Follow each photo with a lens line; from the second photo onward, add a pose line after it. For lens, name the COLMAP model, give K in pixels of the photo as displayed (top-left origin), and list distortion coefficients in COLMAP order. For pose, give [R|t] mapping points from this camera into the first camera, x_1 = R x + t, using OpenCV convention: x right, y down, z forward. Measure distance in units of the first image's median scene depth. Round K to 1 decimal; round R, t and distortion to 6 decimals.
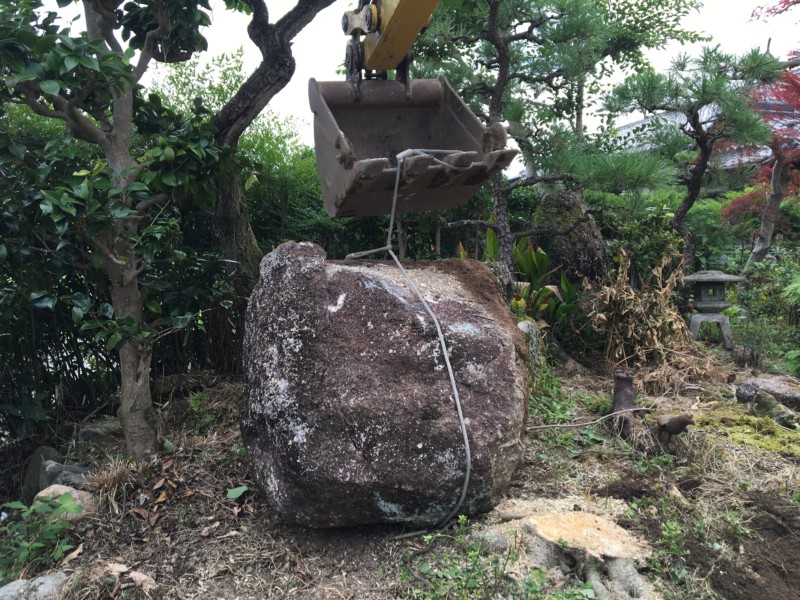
lens RADIAL K [[651.9, 0, 400.0], [0, 651.9, 300.0], [0, 0, 1]] dist [0.009629, 0.000594]
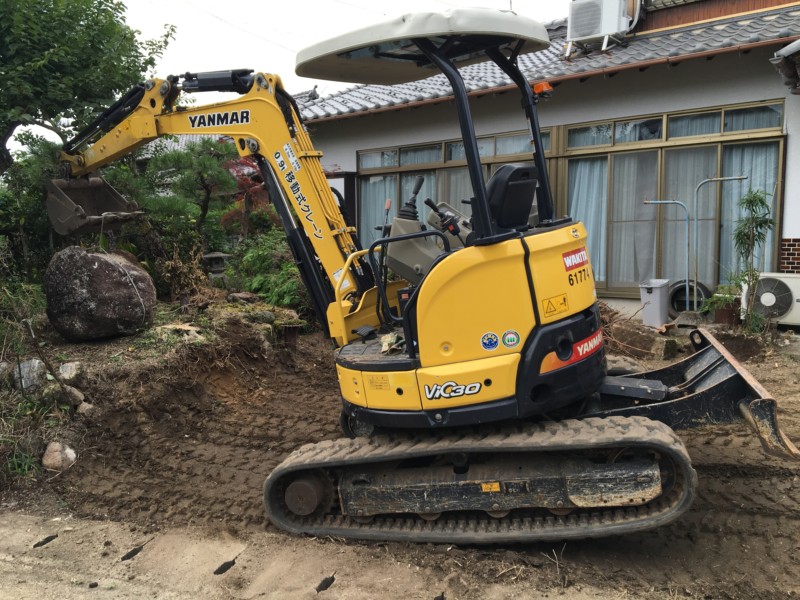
lens RADIAL K [[651.9, 0, 400.0], [0, 651.9, 300.0], [0, 0, 1]] dist [0.009629, 0.000594]
pose [[0.767126, -0.084254, 0.635939, -0.836946], [0.071890, 0.996384, 0.045288, 0.113675], [-0.637455, 0.010976, 0.770409, -1.992929]]
